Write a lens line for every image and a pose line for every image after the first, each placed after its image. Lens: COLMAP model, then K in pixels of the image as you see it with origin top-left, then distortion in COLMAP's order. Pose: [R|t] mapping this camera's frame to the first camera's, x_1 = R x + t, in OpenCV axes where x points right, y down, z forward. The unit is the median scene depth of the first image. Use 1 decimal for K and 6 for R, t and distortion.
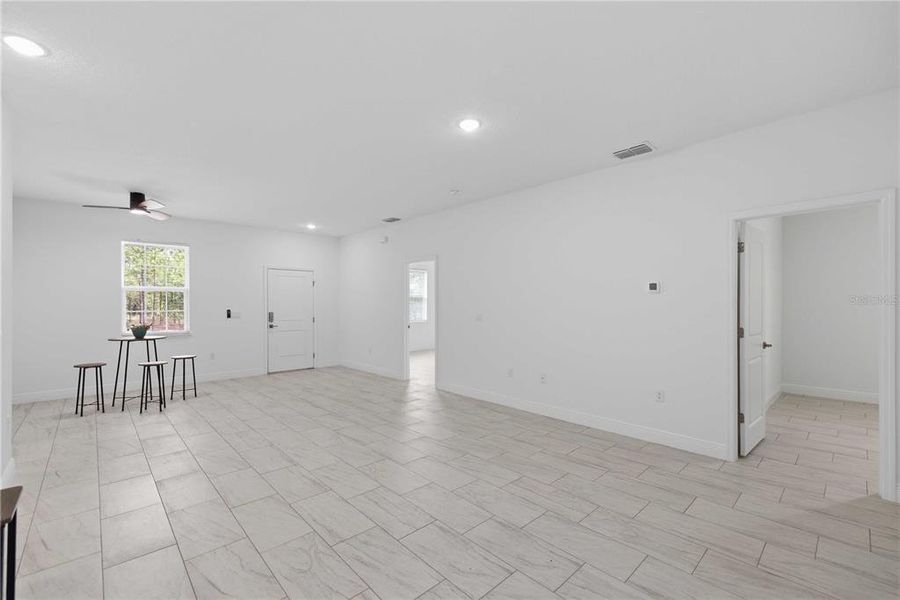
lens RADIAL K [[380.9, 0, 447.7], [0, 380.9, 305.2], [0, 0, 1]] dist [0.002900, -0.000385]
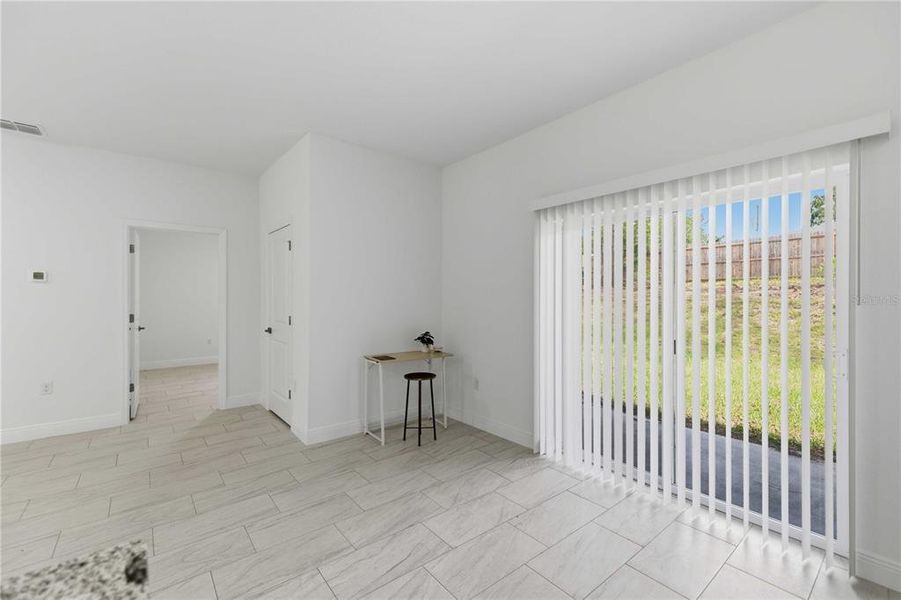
lens RADIAL K [[381.3, 0, 448.5], [0, 381.3, 299.4], [0, 0, 1]] dist [0.002900, -0.000385]
pose [[0.070131, 0.002328, 0.997535, -0.481650], [-0.003931, 0.999990, -0.002057, 0.011913], [-0.997530, -0.003777, 0.070139, -0.129903]]
